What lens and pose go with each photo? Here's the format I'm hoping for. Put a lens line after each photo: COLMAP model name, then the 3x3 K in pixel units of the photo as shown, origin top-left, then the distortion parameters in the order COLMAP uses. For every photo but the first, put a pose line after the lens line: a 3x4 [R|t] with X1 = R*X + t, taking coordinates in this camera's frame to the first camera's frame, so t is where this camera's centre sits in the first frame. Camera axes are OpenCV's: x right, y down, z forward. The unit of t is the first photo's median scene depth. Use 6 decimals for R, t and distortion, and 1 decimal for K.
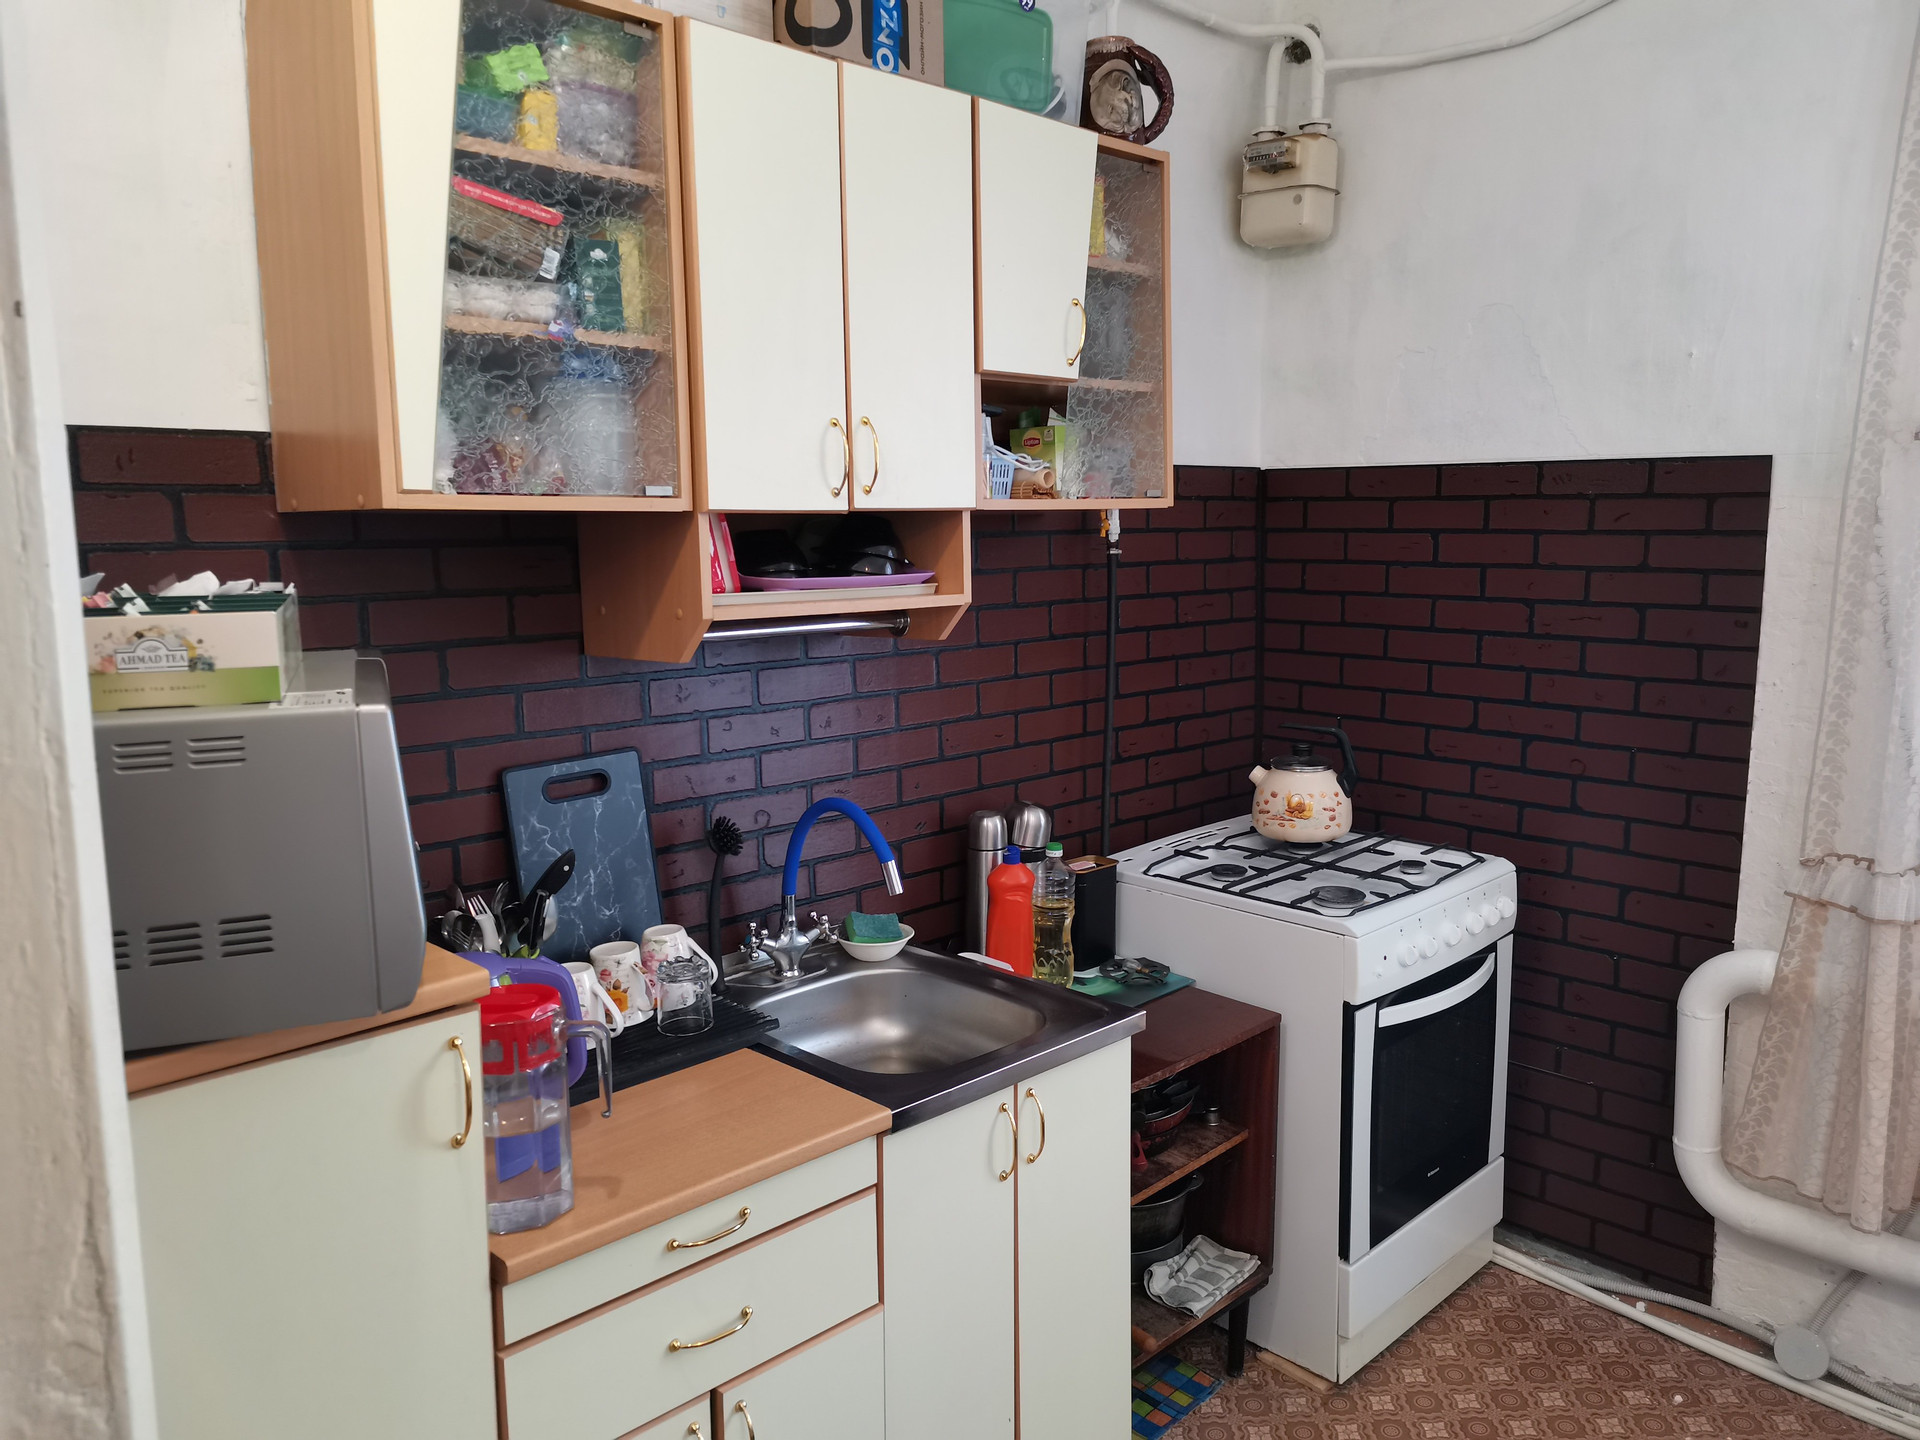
lens RADIAL K [[1427.7, 0, 953.0], [0, 1427.7, 715.6], [0, 0, 1]] dist [0.096215, -0.125002]
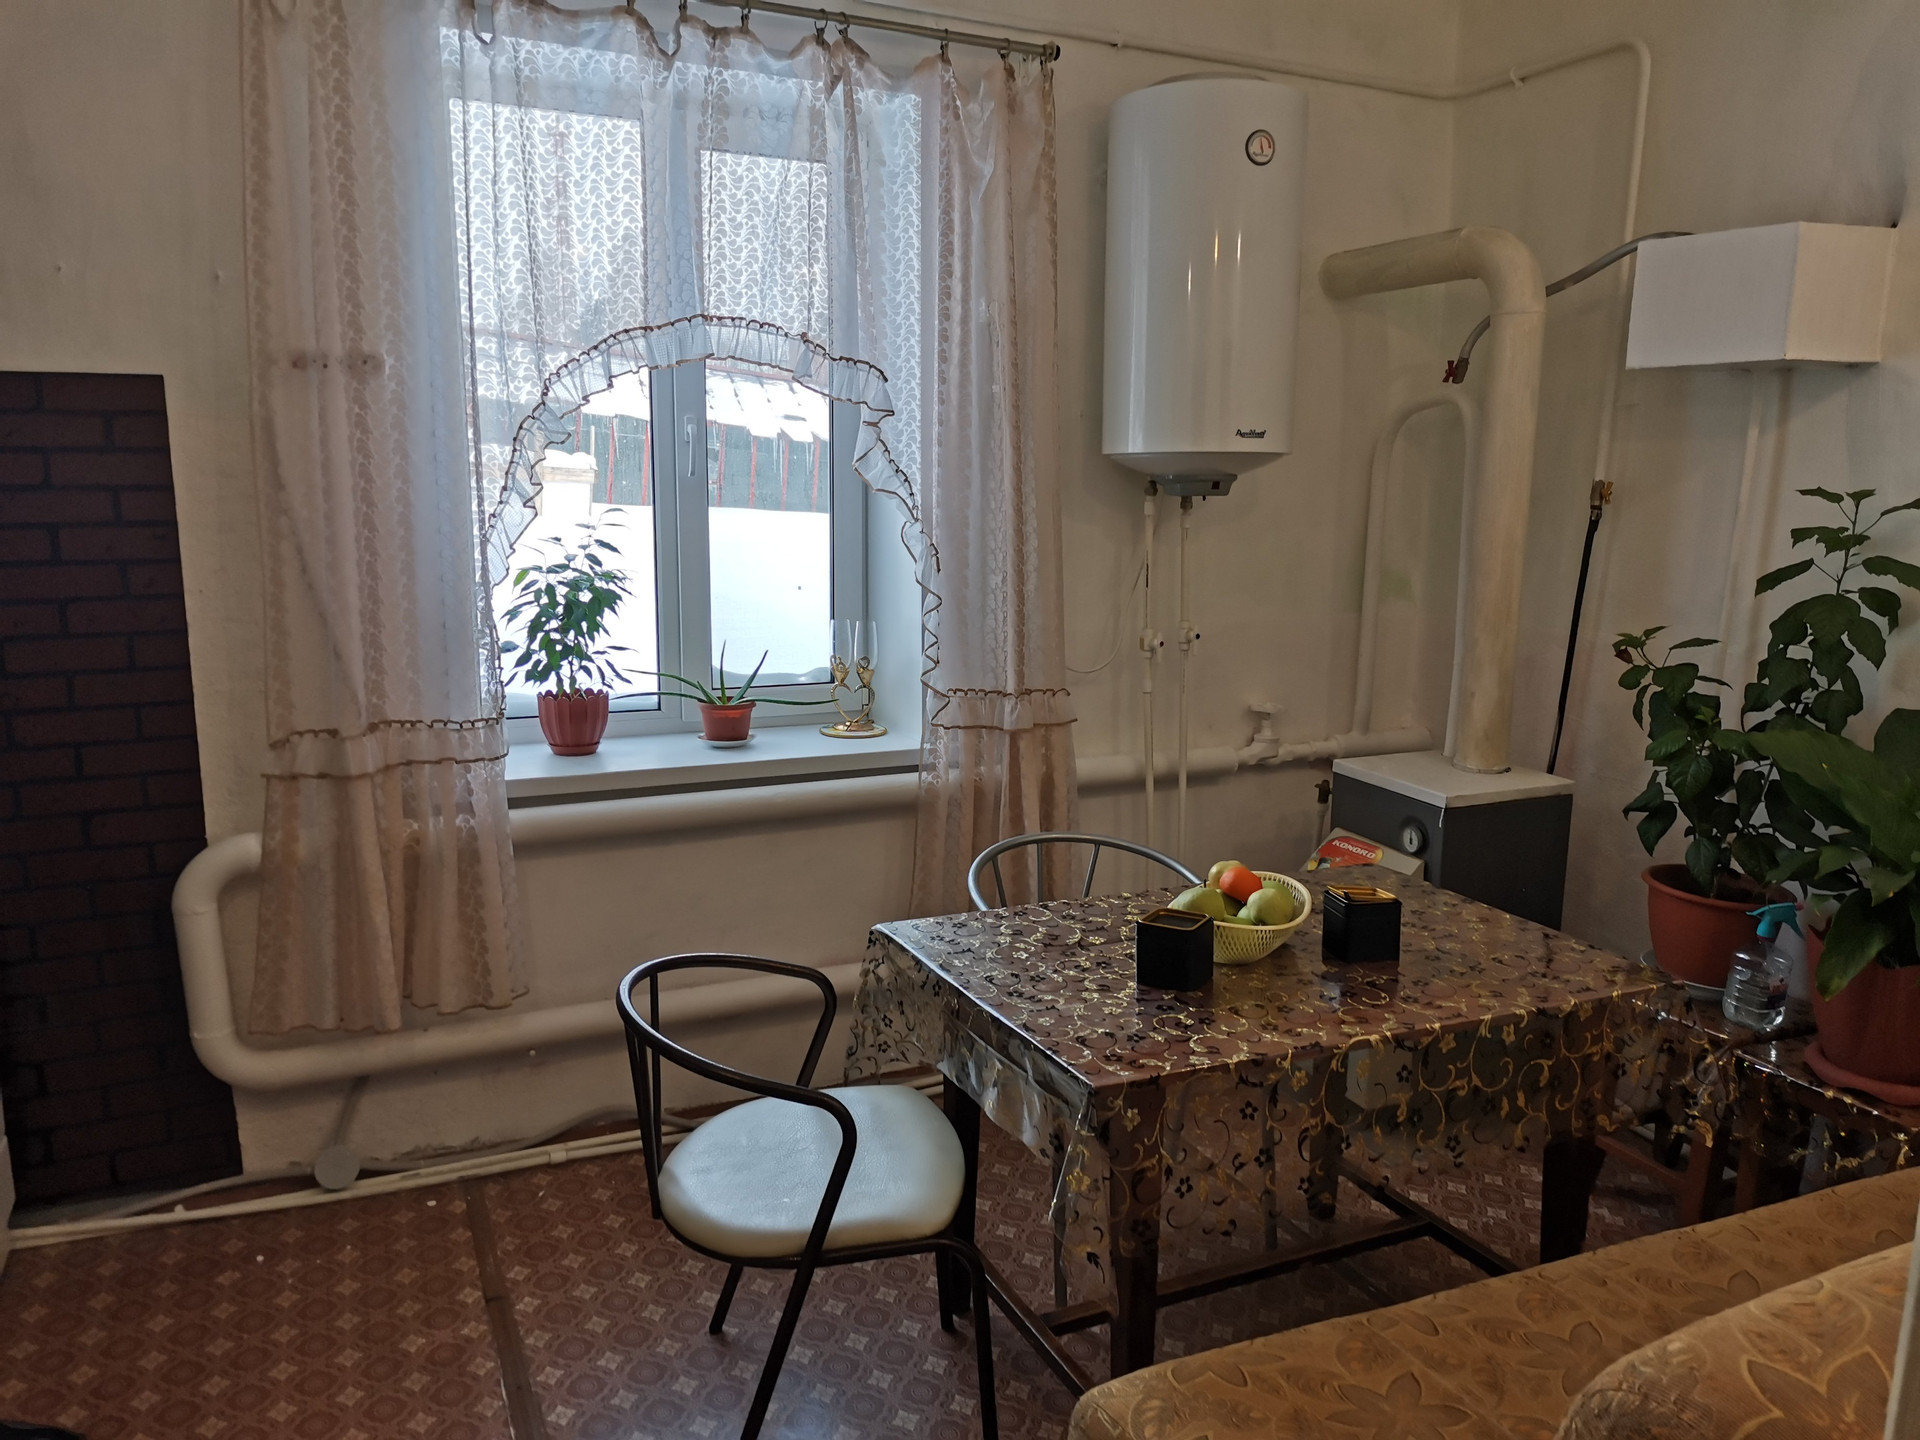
lens RADIAL K [[1427.7, 0, 953.0], [0, 1427.7, 715.6], [0, 0, 1]] dist [0.096215, -0.125002]
pose [[0.341813, -0.164376, 0.925281, -0.254758], [0.130087, 0.983382, 0.126642, 0.005115], [-0.930721, 0.077079, 0.357515, 0.105591]]
